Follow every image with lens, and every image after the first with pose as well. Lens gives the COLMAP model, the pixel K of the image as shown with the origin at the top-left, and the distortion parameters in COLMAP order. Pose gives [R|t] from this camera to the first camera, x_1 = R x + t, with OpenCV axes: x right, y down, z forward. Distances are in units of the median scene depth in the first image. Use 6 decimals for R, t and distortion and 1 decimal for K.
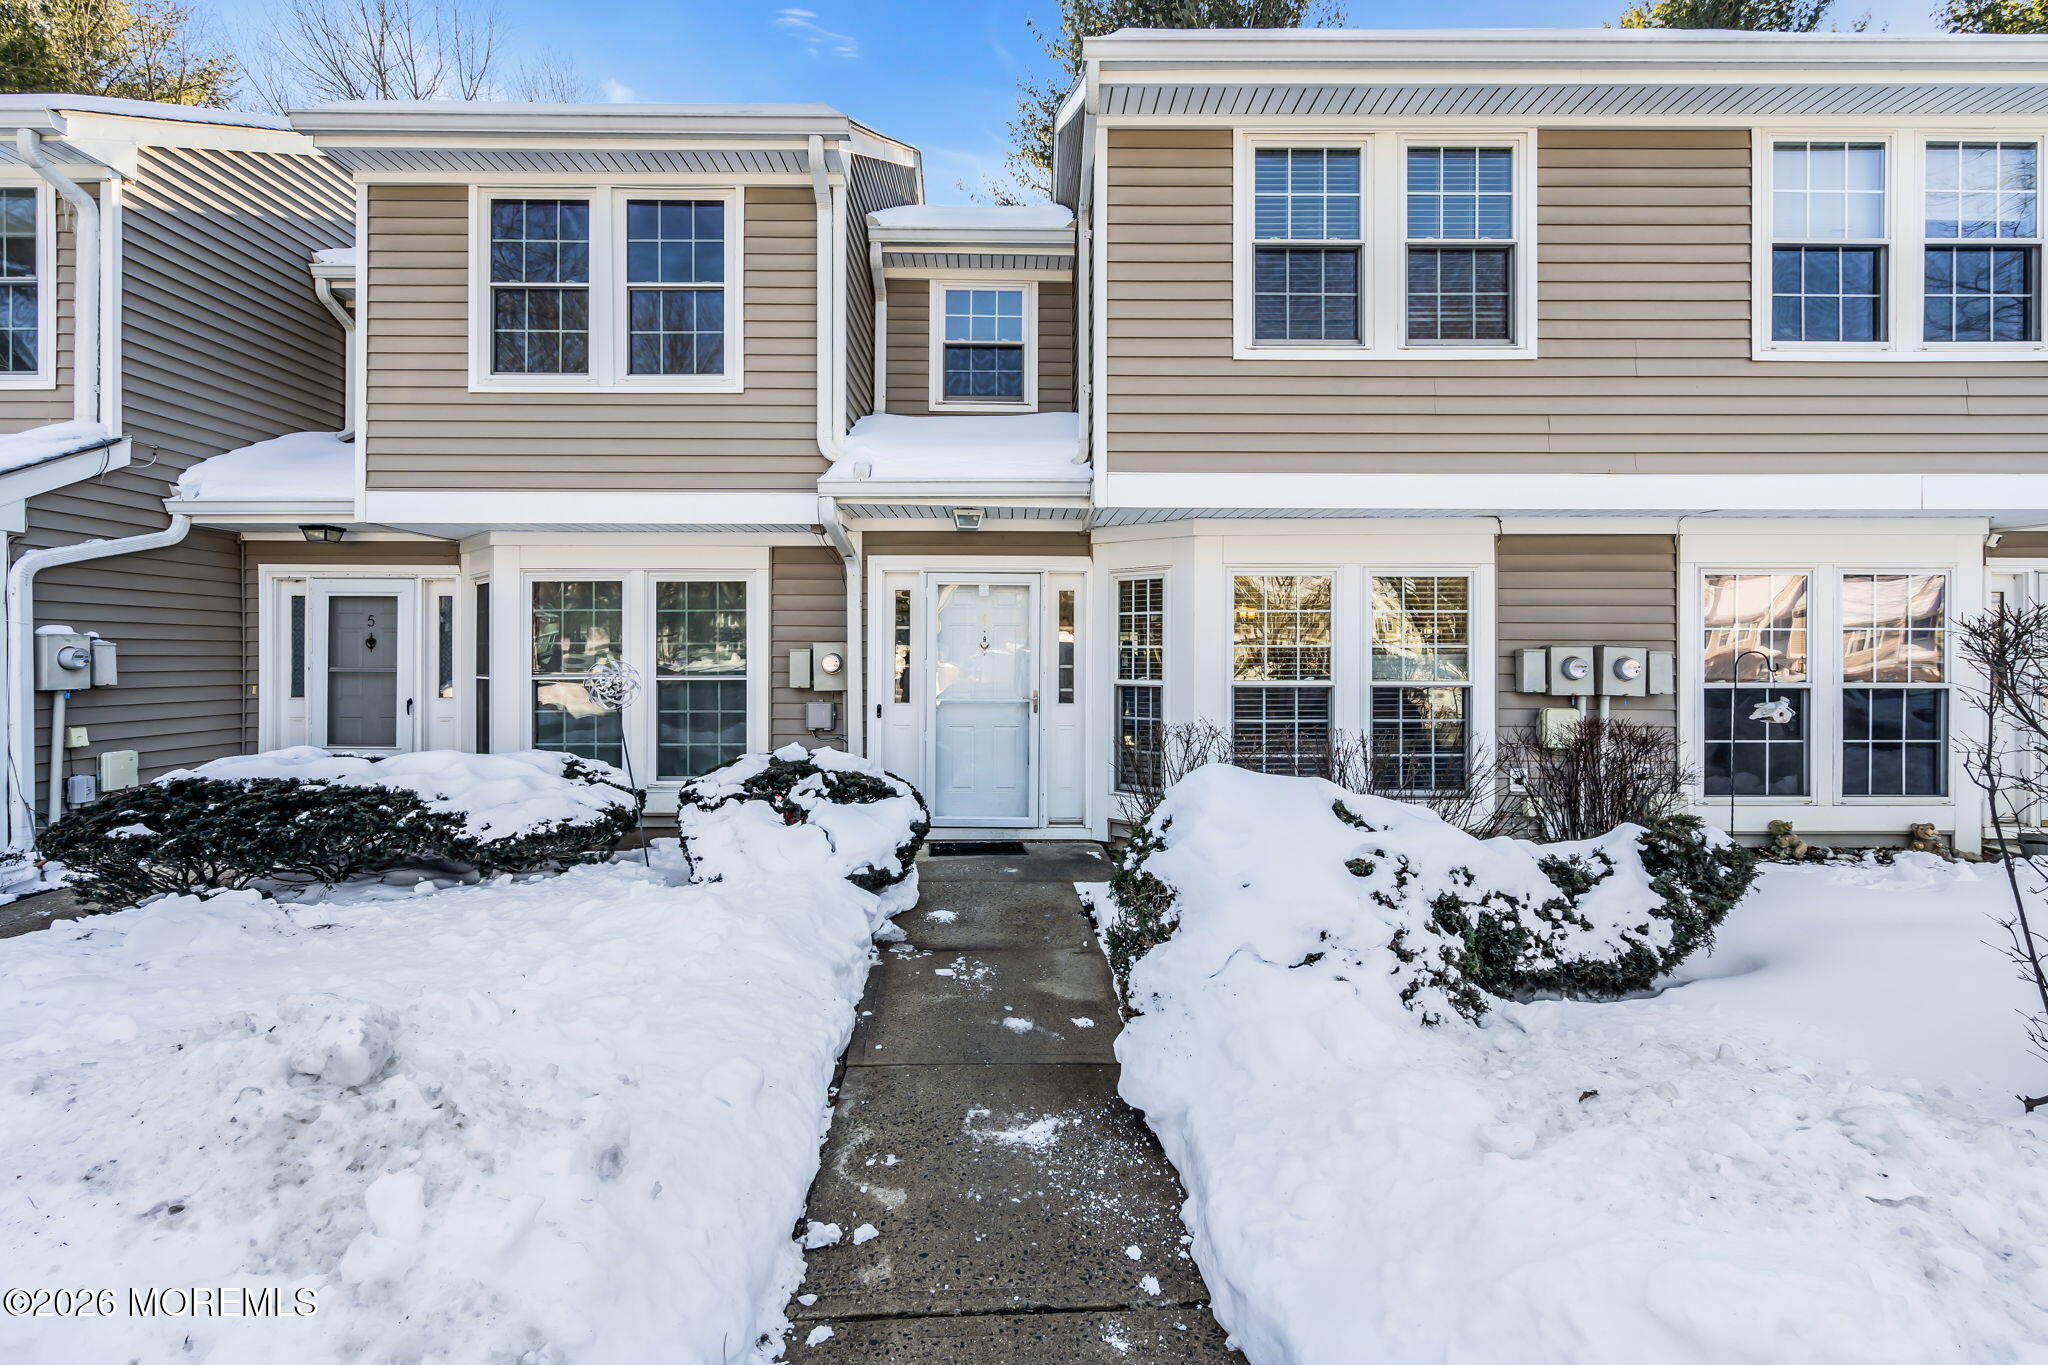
lens RADIAL K [[928.3, 0, 1021.2], [0, 928.3, 654.6], [0, 0, 1]] dist [-0.025651, 0.020517]
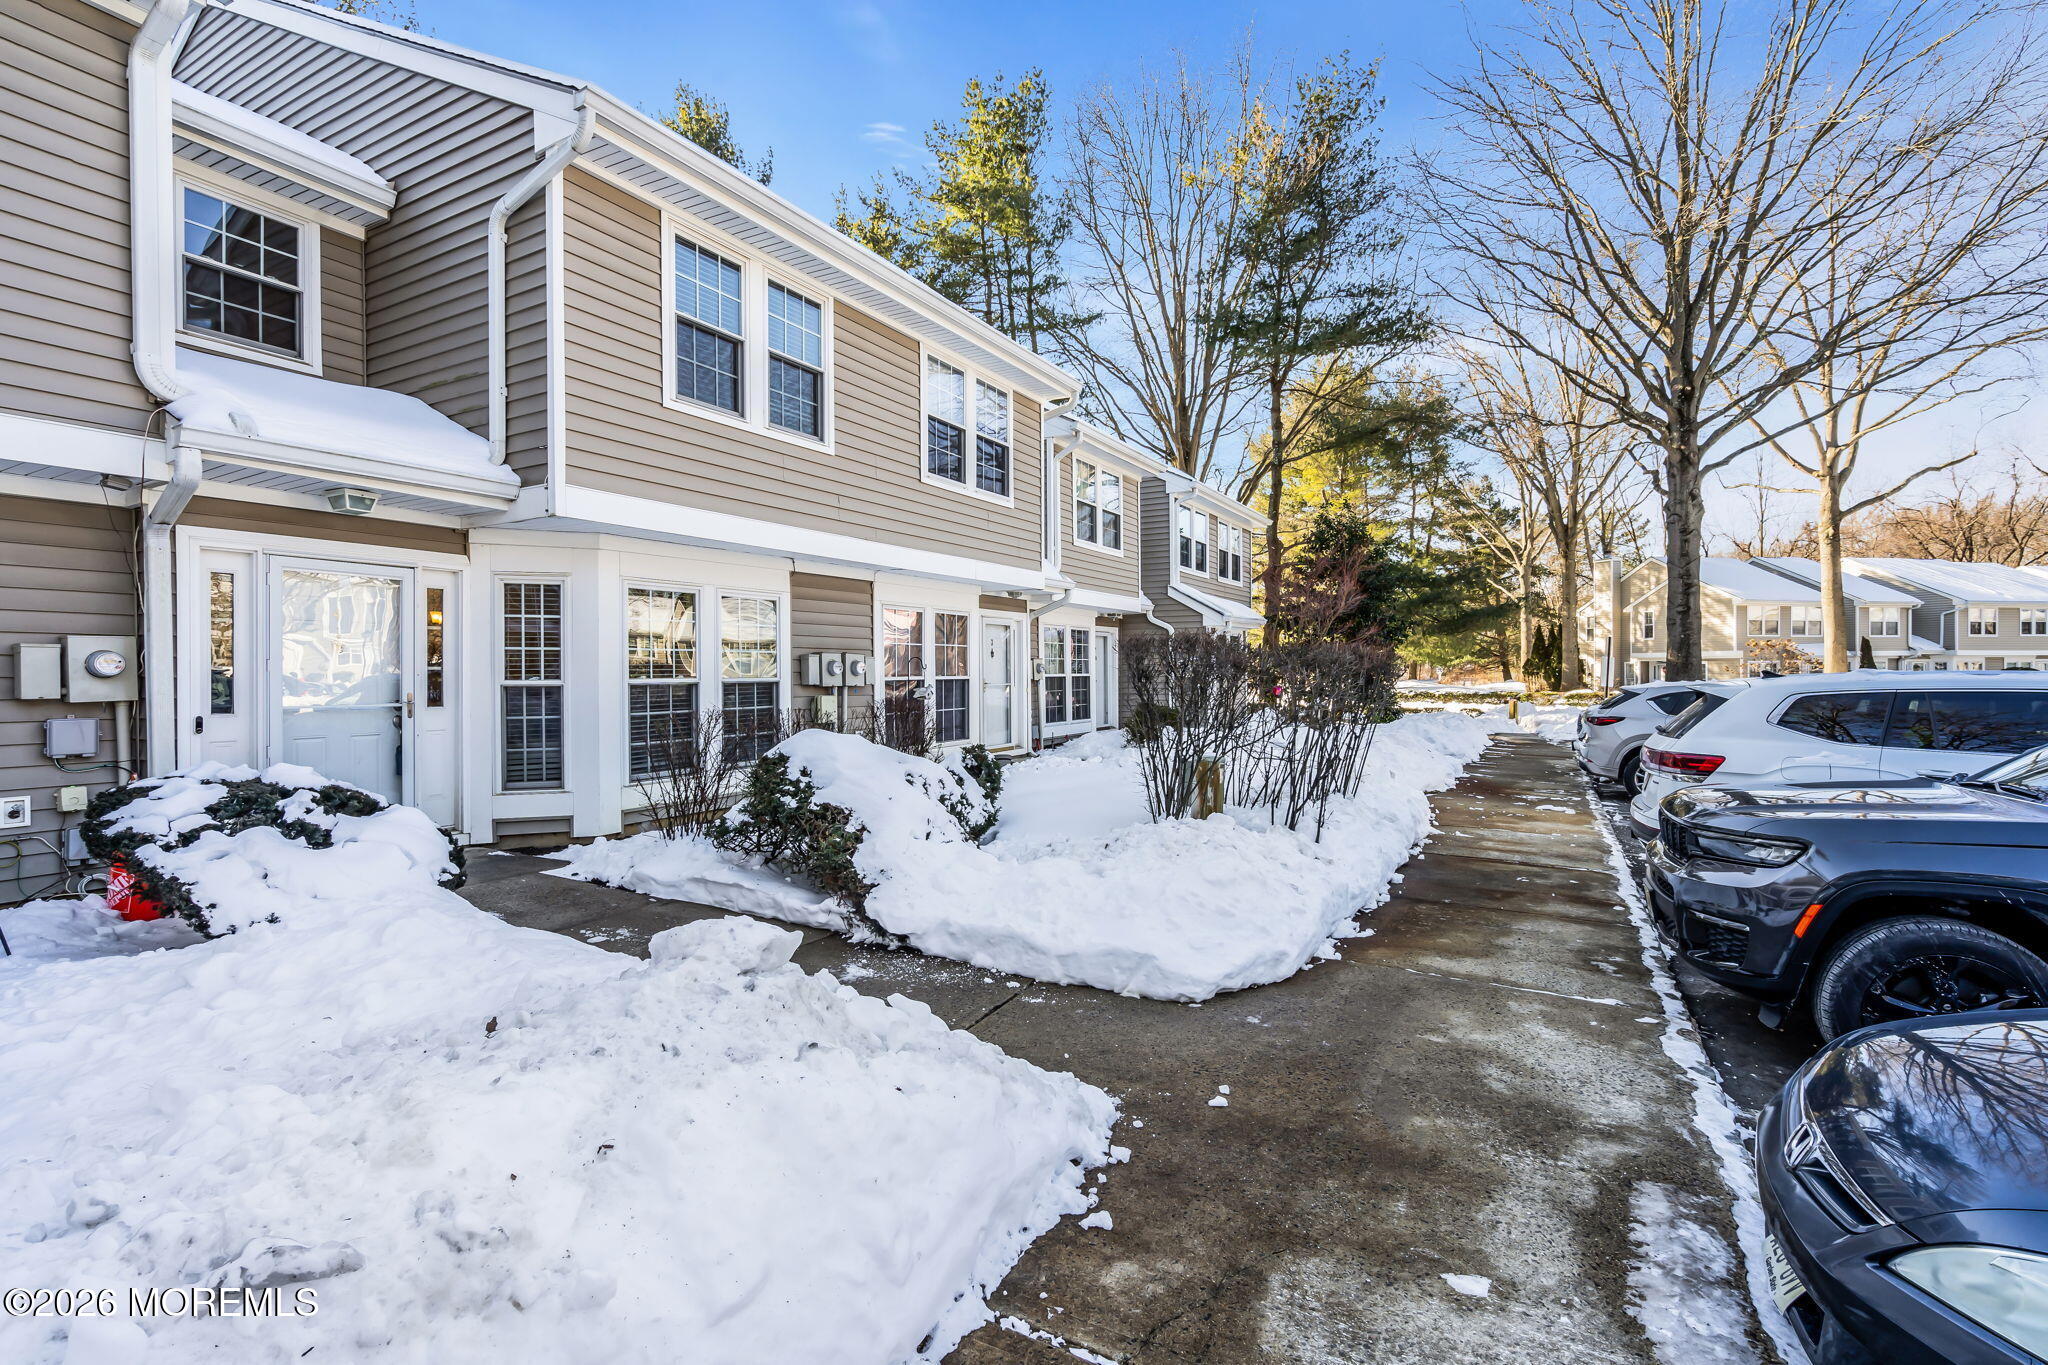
lens RADIAL K [[950.7, 0, 1020.1], [0, 950.7, 659.5], [0, 0, 1]] dist [-0.003461, -0.000434]
pose [[0.492142, 0.004197, 0.870505, -0.553772], [-0.008024, 0.999968, -0.000285, -0.000129], [-0.870478, -0.006845, 0.492160, 0.001530]]
